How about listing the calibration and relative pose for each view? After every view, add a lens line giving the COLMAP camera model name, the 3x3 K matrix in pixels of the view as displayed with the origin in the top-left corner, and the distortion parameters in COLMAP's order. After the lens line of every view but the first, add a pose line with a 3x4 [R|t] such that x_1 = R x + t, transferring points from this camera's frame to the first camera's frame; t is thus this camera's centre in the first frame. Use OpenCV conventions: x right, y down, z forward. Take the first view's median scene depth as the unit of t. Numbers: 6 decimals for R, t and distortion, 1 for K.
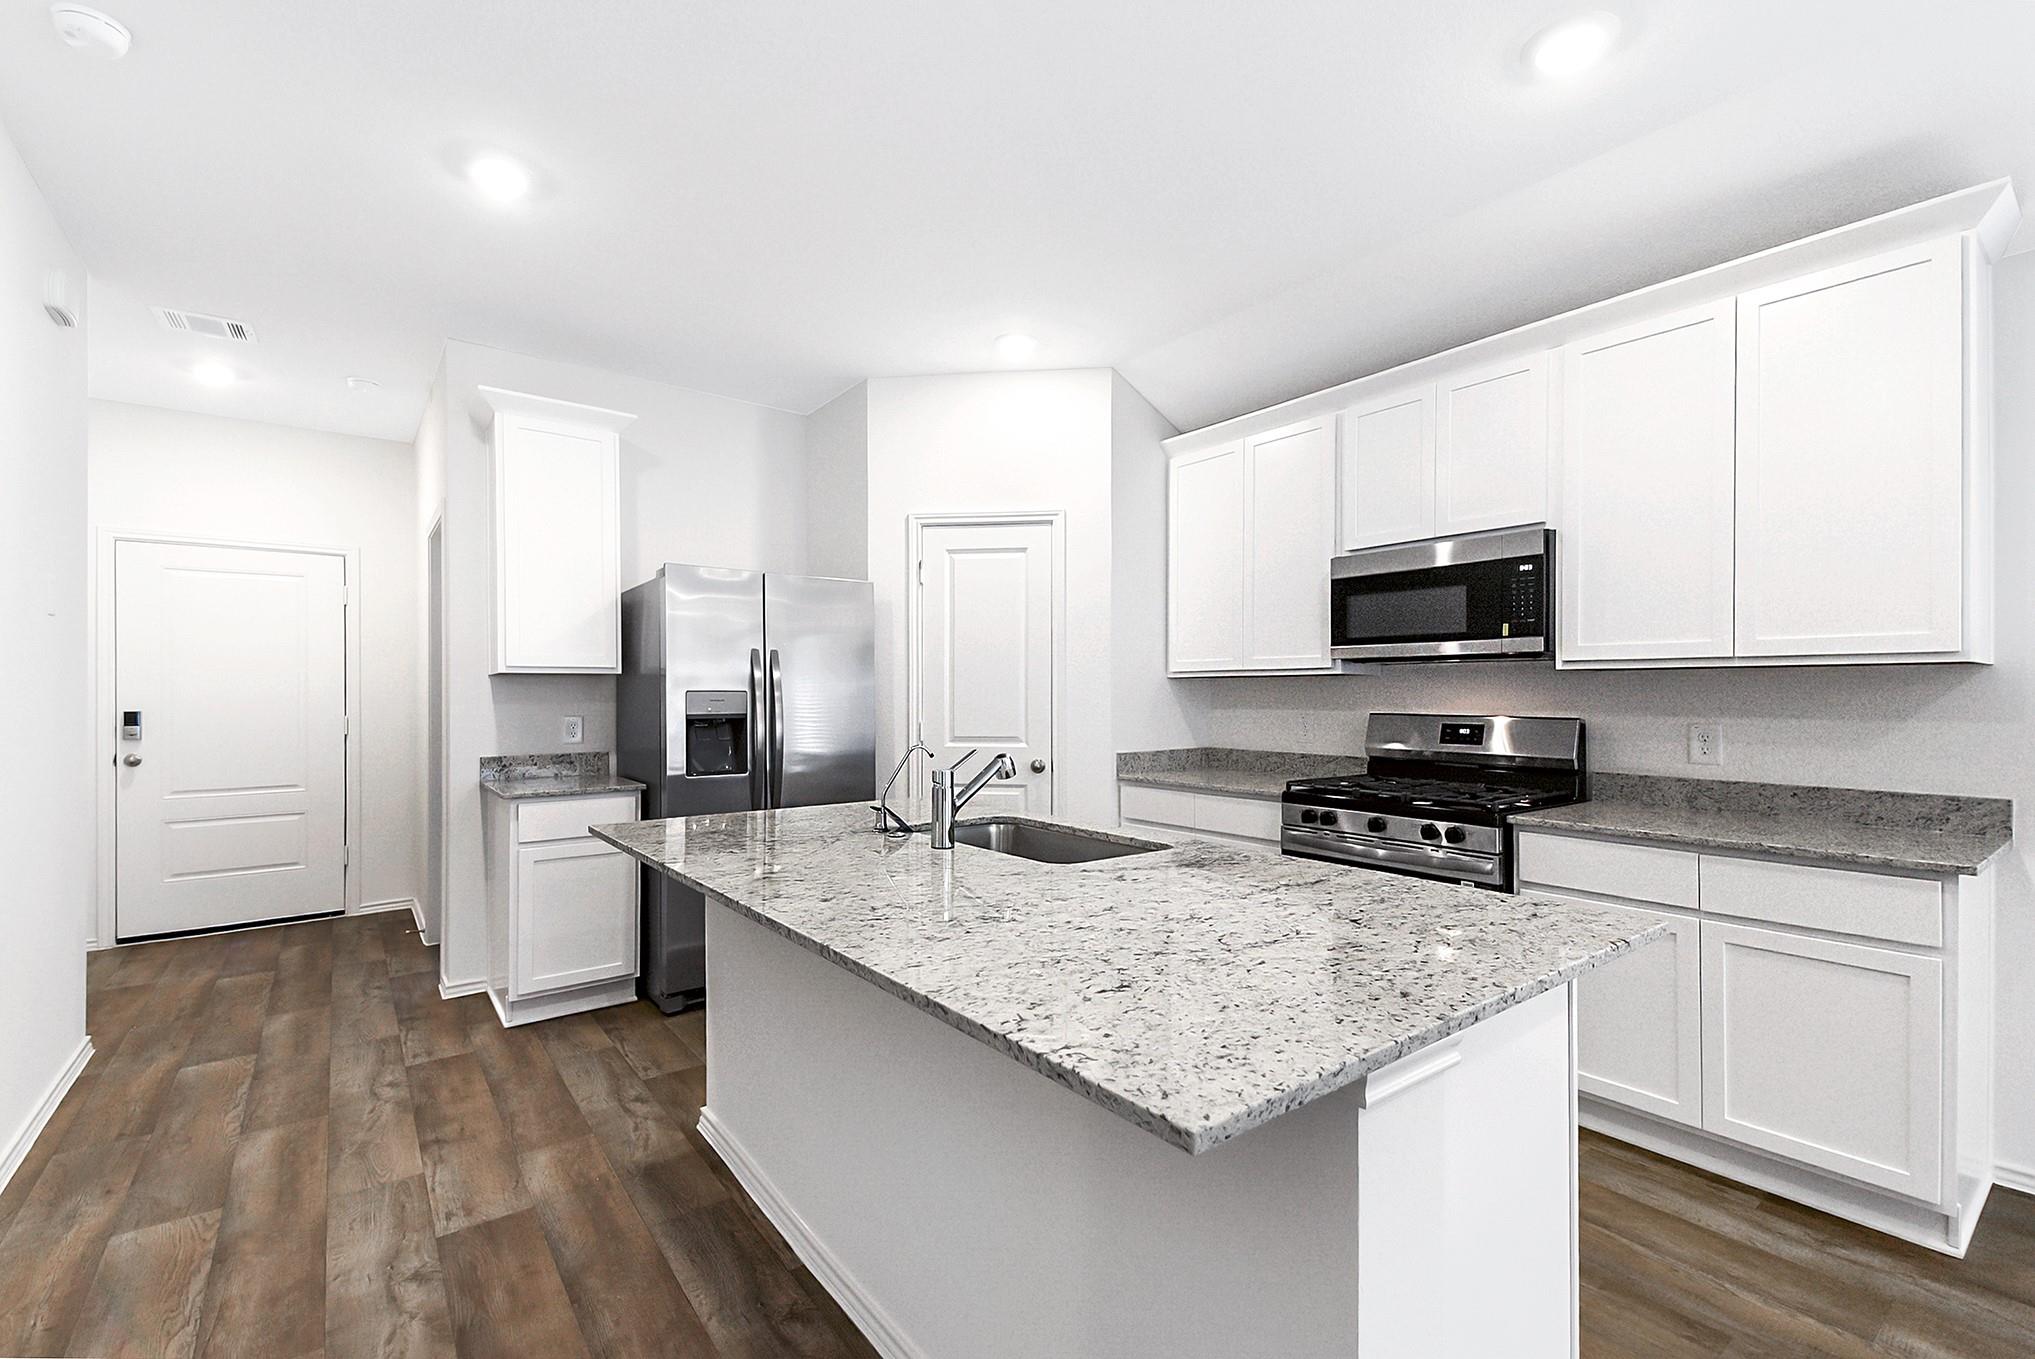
lens RADIAL K [[873.7, 0, 1011.6], [0, 873.7, 688.9], [0, 0, 1]] dist [0.030220, -0.000805]
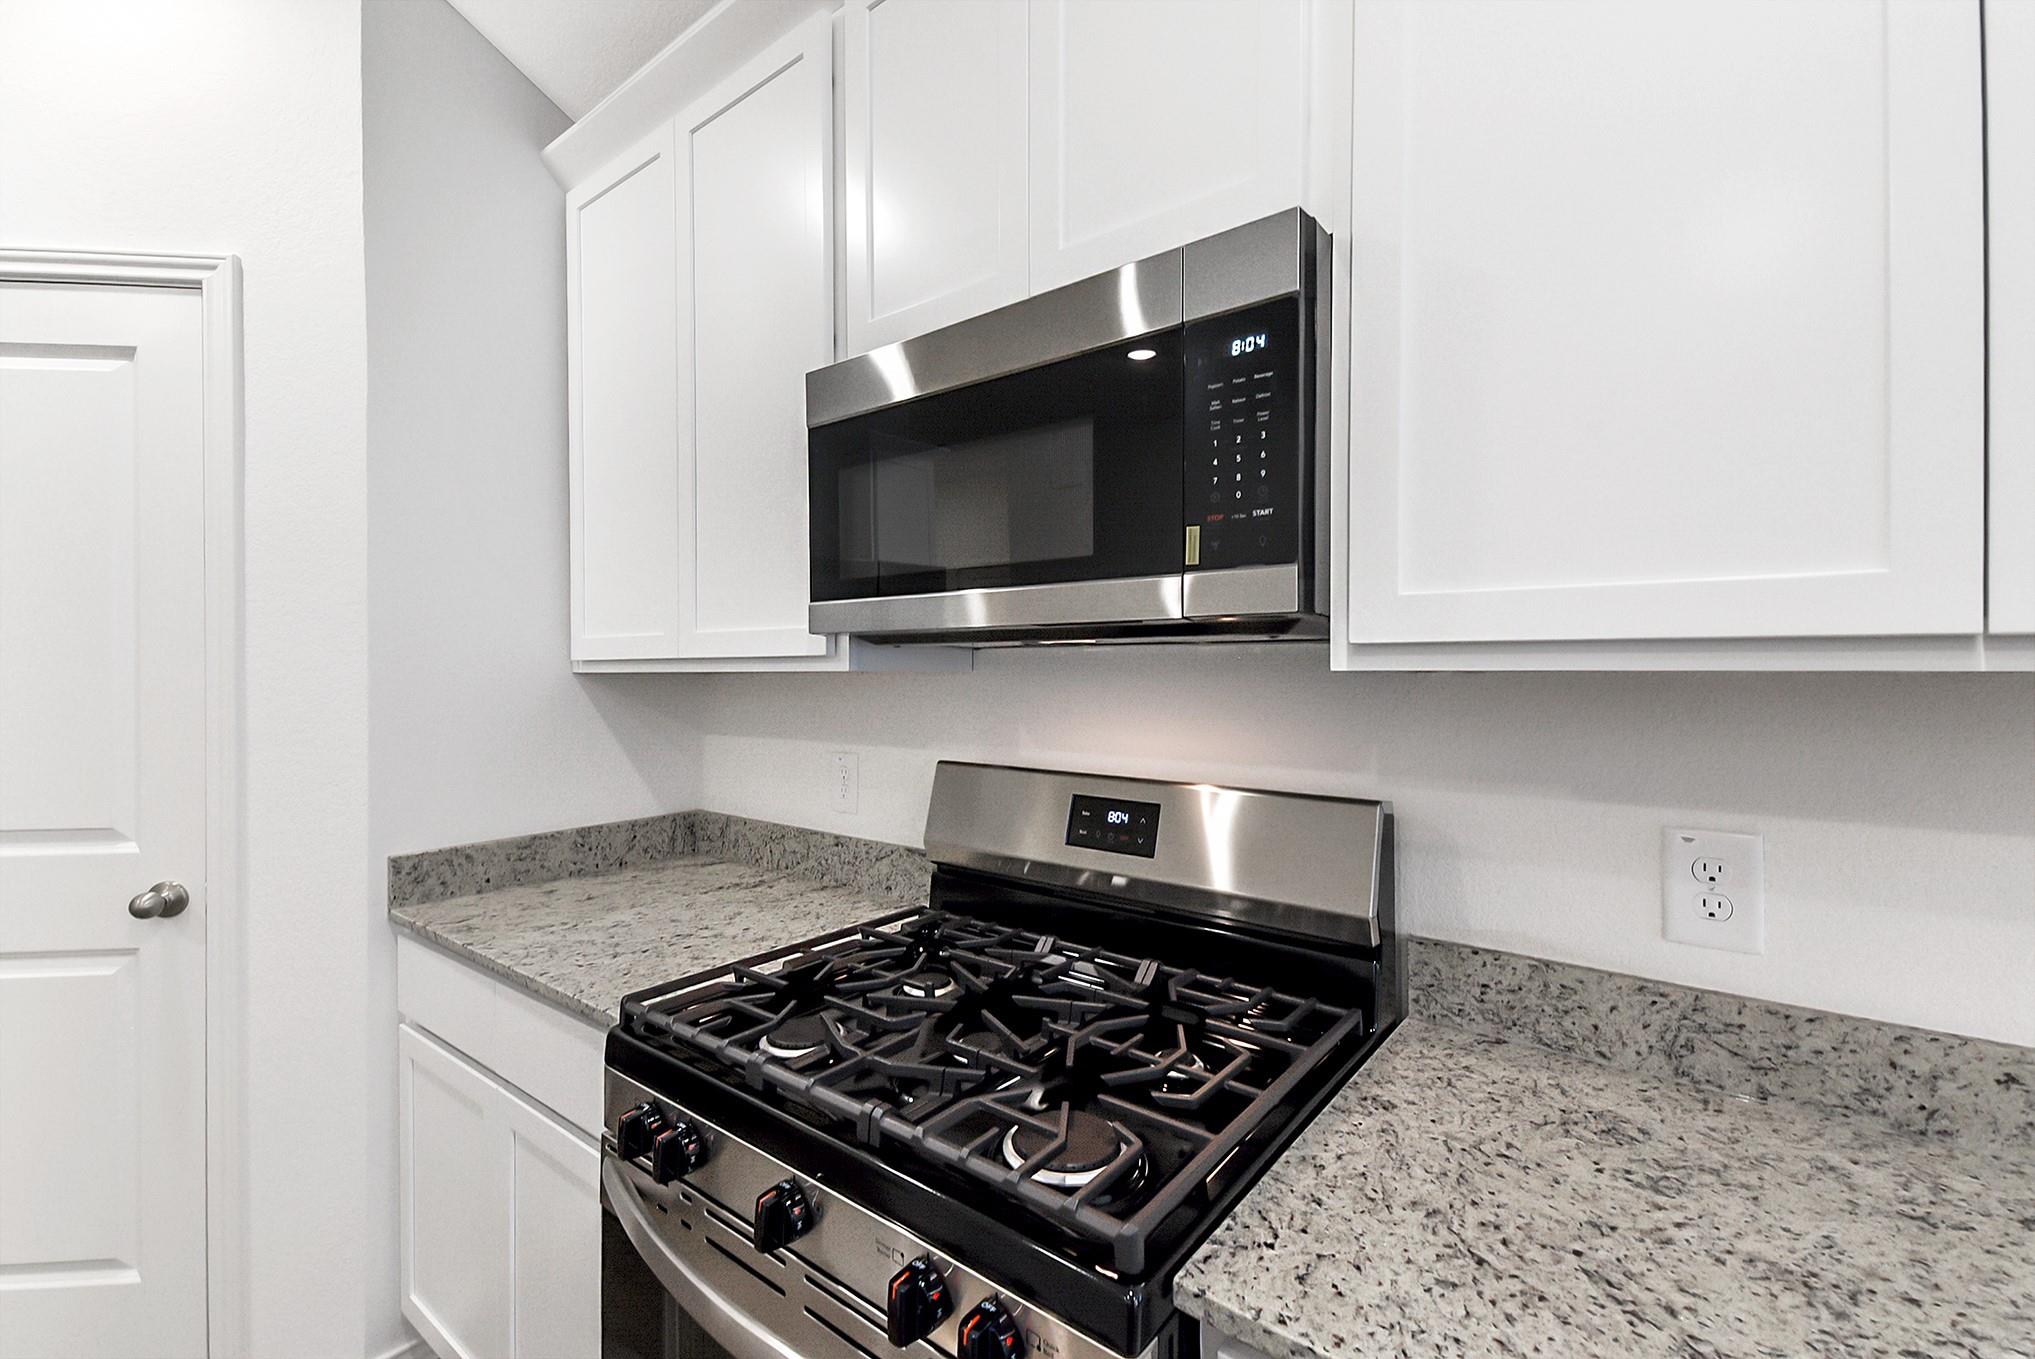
lens RADIAL K [[868.8, 0, 1015.0], [0, 868.8, 670.8], [0, 0, 1]] dist [0.037606, -0.015555]
pose [[0.969909, -0.004669, 0.243425, 0.350747], [0.002825, 0.999965, 0.007925, -0.020440], [-0.243453, -0.006999, 0.969887, 0.591045]]
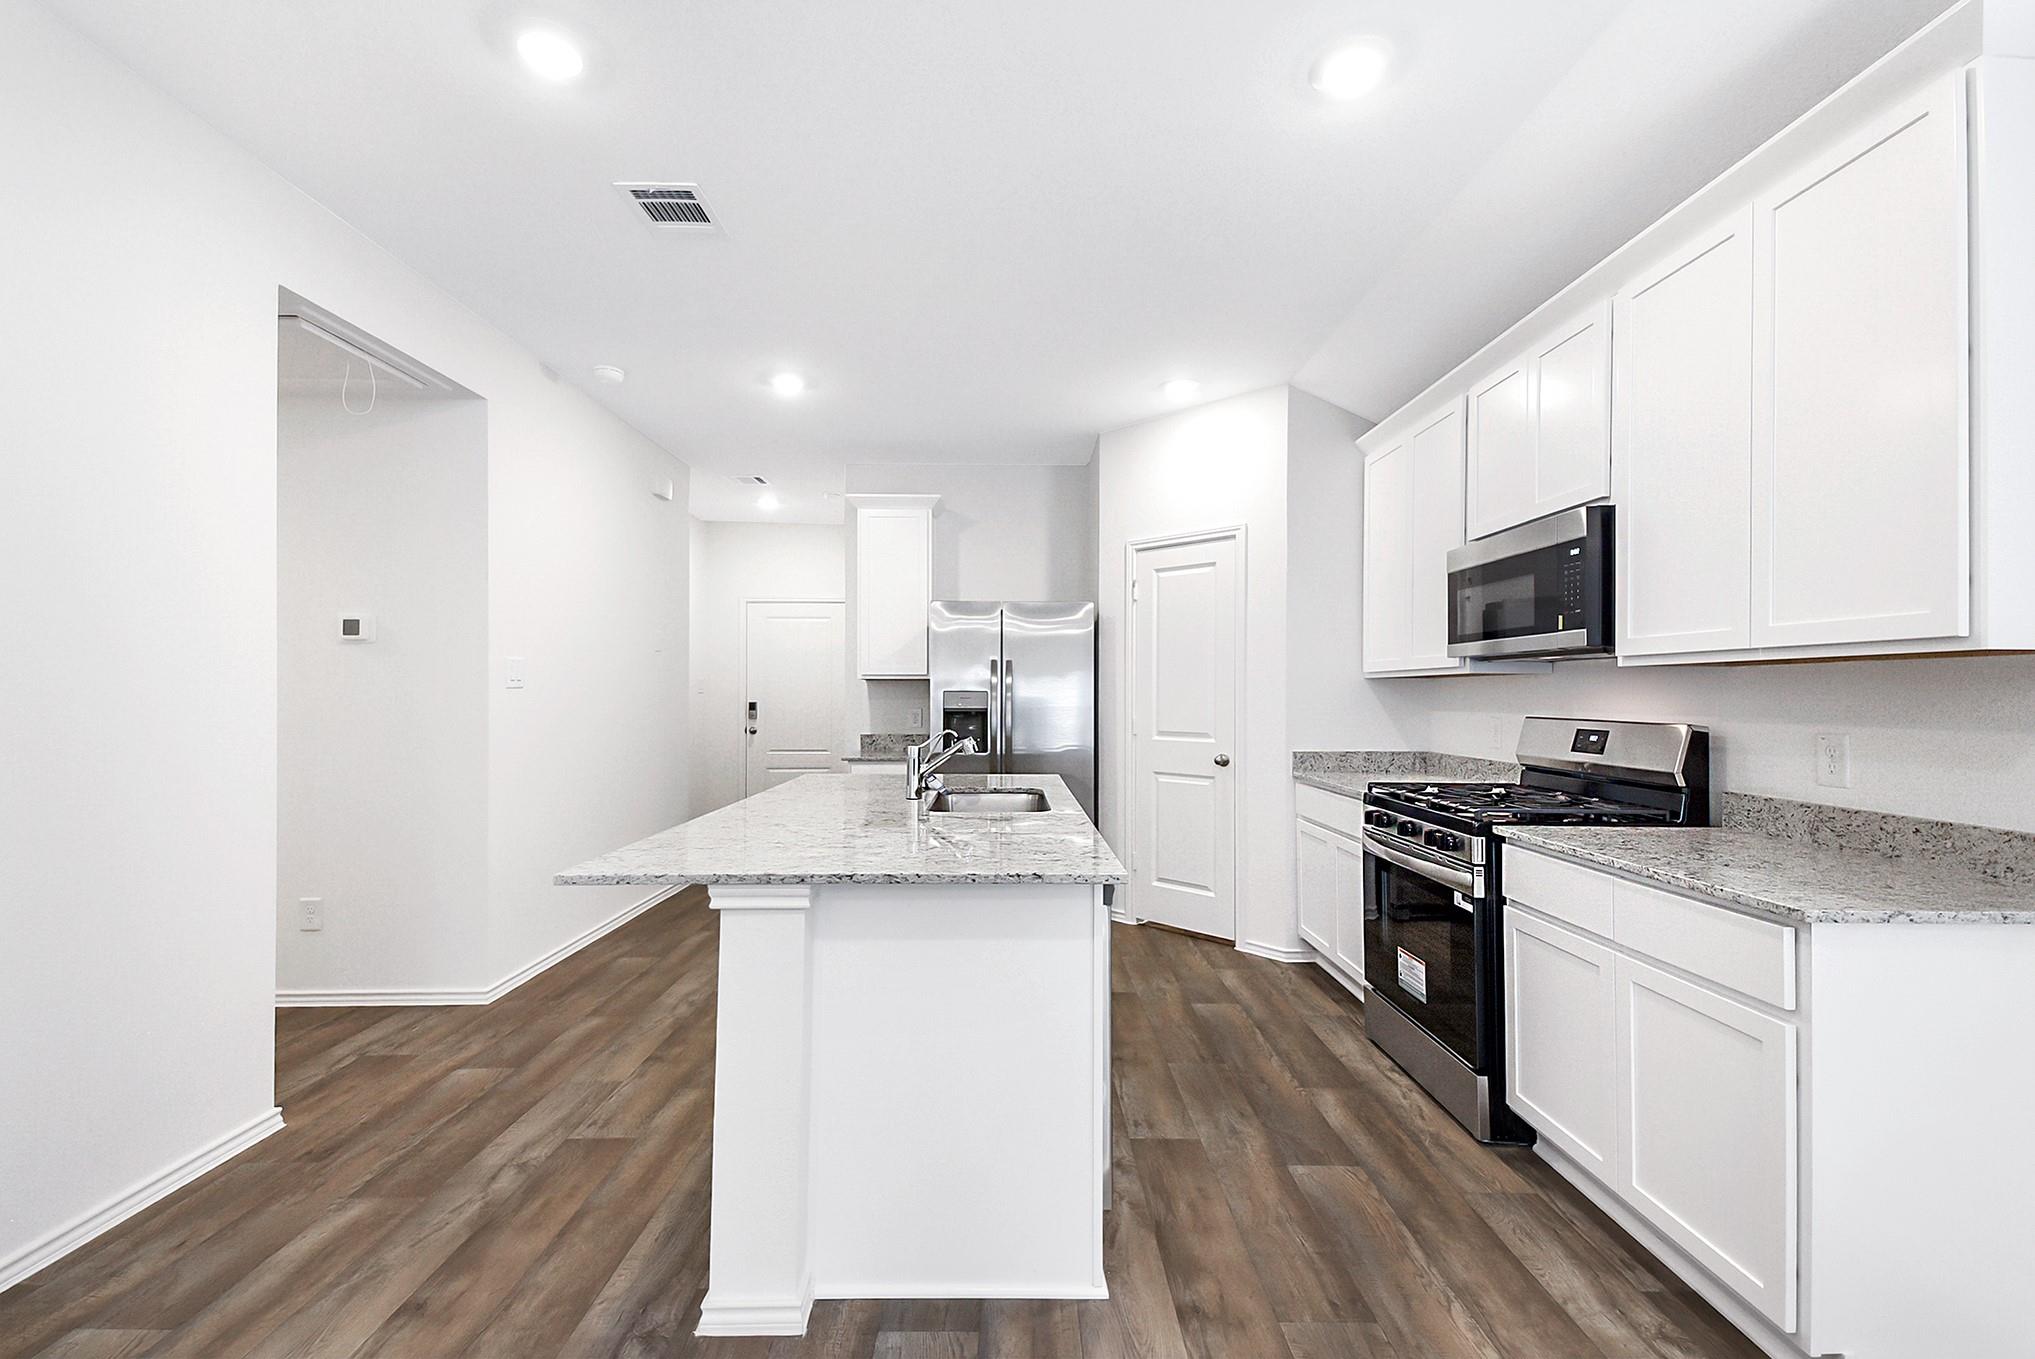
lens RADIAL K [[859.9, 0, 1021.4], [0, 859.9, 690.5], [0, 0, 1]] dist [0.028396, -0.000655]
pose [[0.803751, -0.000302, -0.594966, 0.537738], [0.000219, 1.000000, -0.000212, 0.001252], [0.594966, 0.000040, 0.803751, -0.022446]]
